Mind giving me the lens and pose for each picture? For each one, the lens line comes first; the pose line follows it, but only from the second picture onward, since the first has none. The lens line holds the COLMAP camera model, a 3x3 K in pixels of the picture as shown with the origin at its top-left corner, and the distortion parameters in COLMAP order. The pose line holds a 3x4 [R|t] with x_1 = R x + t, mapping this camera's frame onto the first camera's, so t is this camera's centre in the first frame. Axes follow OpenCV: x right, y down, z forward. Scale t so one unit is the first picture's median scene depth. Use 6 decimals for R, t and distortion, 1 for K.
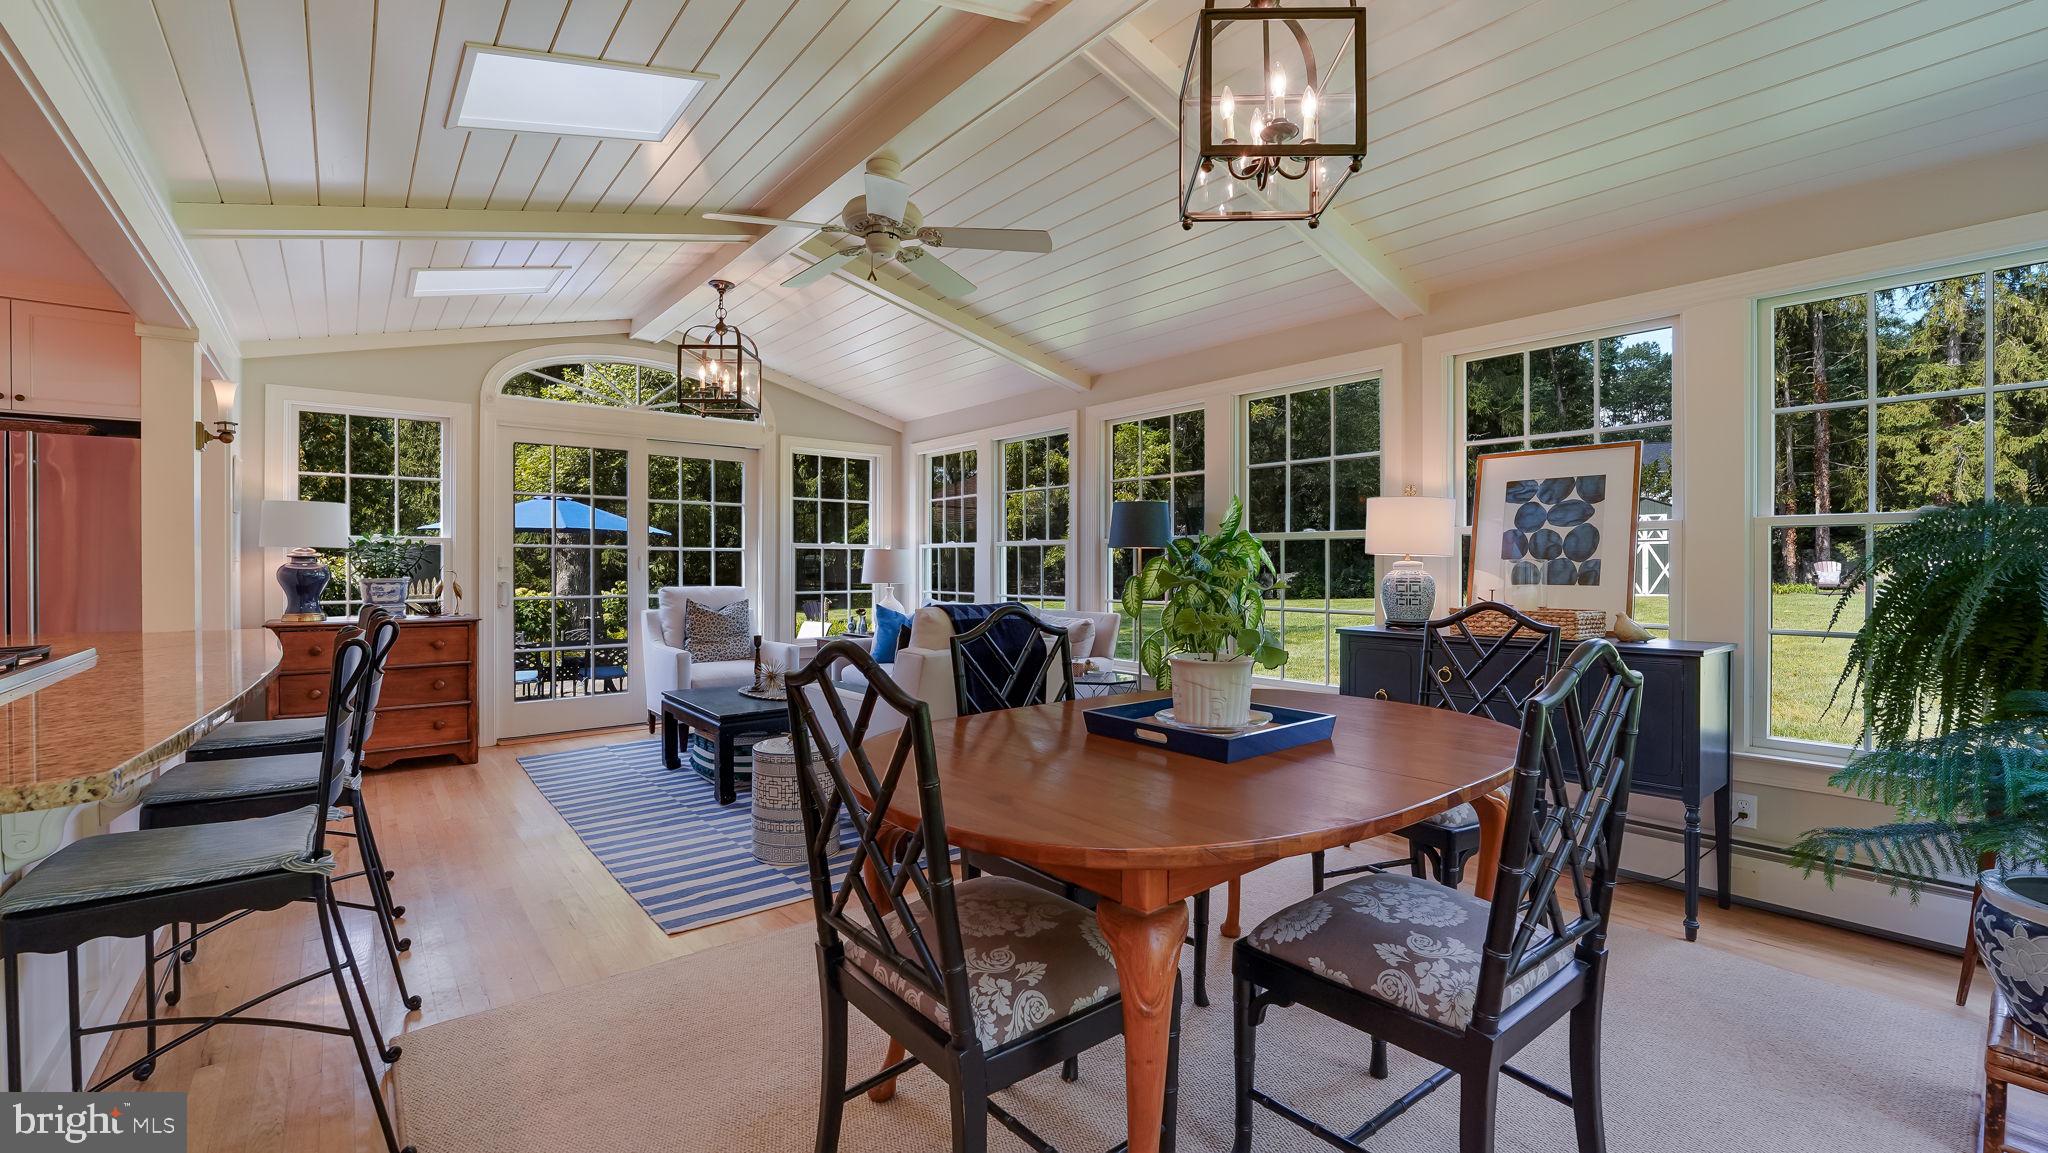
lens RADIAL K [[852.2, 0, 1030.0], [0, 852.2, 561.8], [0, 0, 1]] dist [-0.002729, -0.000055]
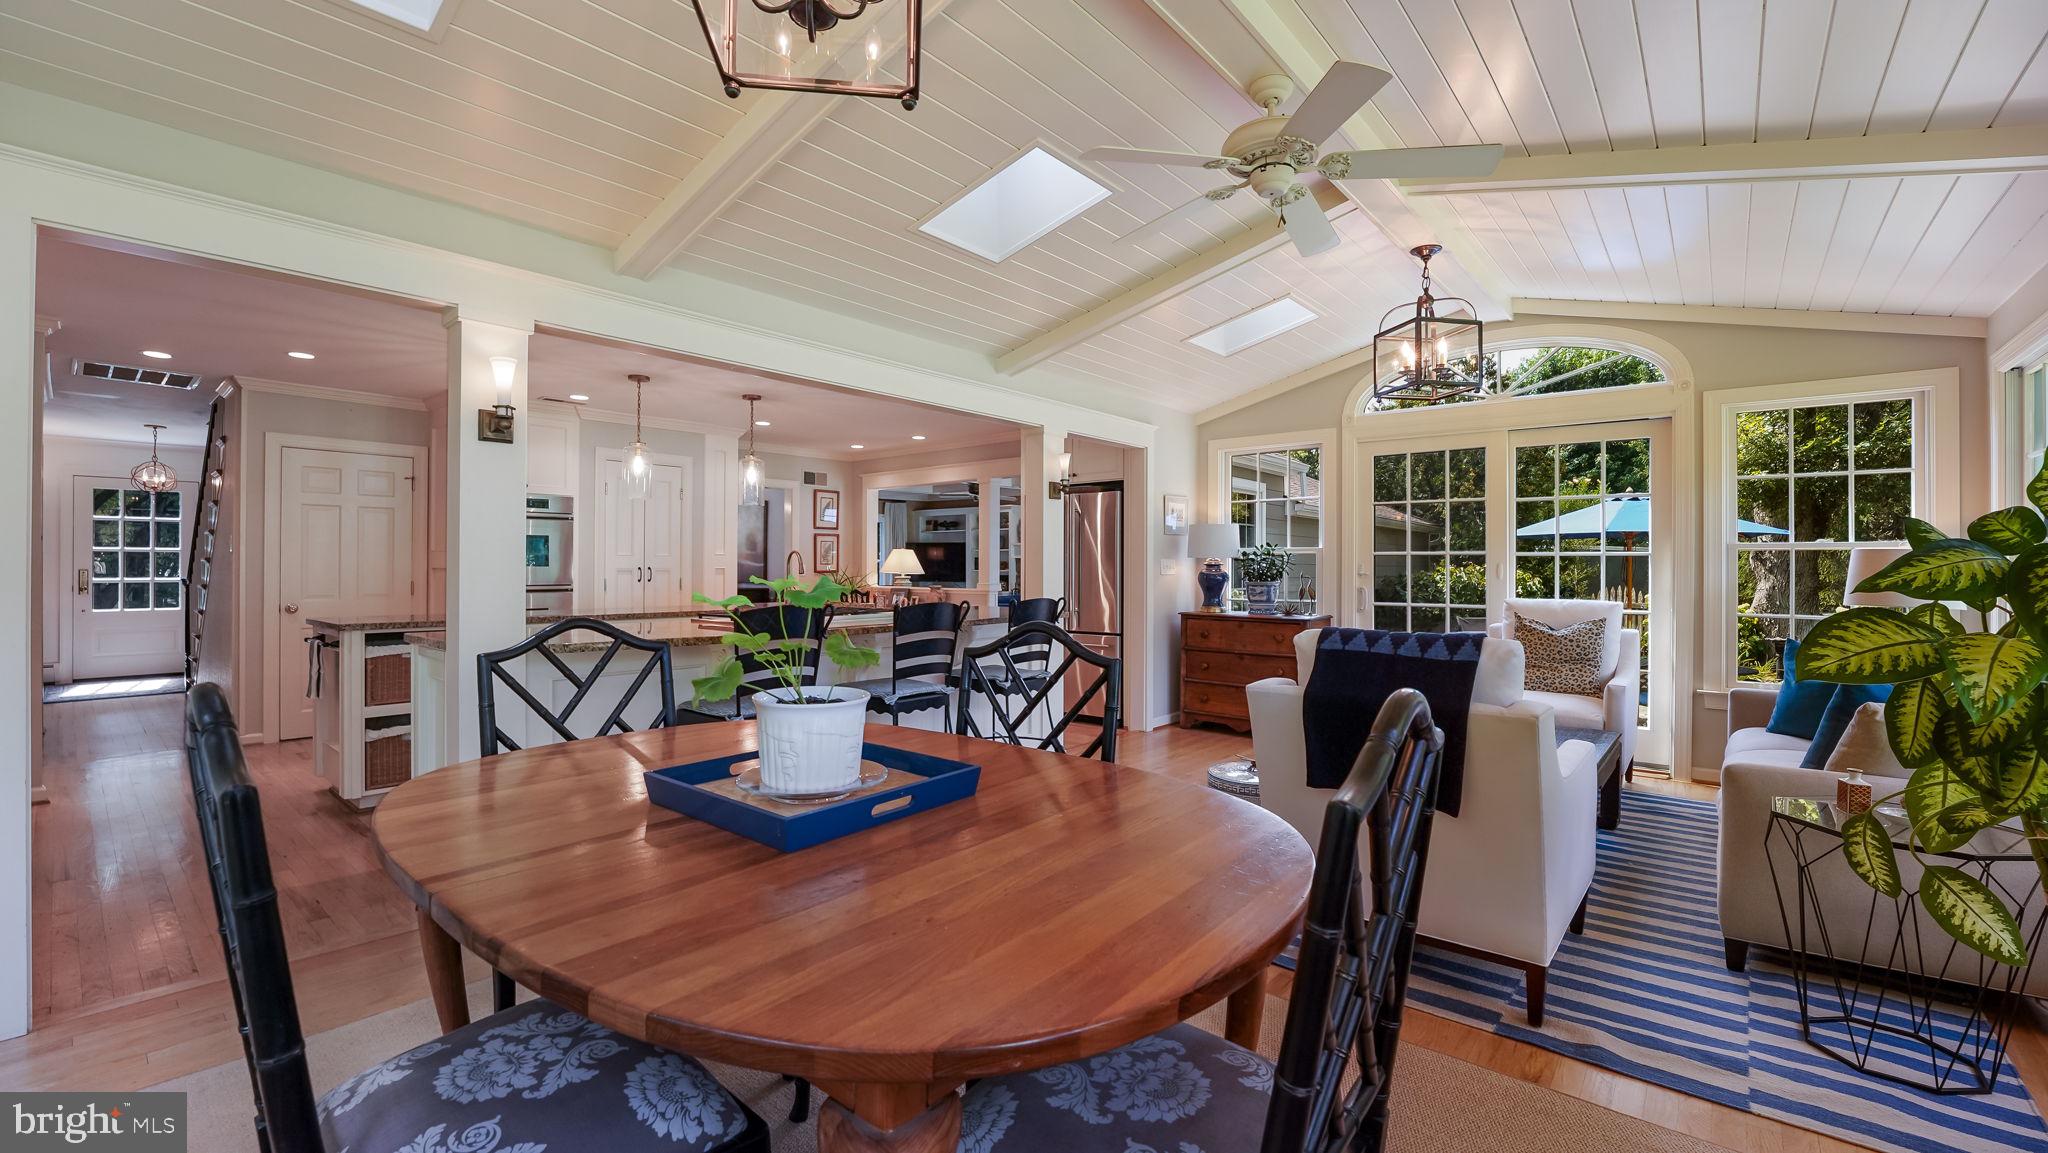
lens RADIAL K [[852.2, 0, 1022.3], [0, 852.2, 568.2], [0, 0, 1]] dist [-0.002729, -0.000055]
pose [[0.202513, 0.001915, -0.979278, 0.356504], [-0.004915, 0.999987, 0.000939, 0.000264], [0.979267, 0.004623, 0.202520, 0.370896]]
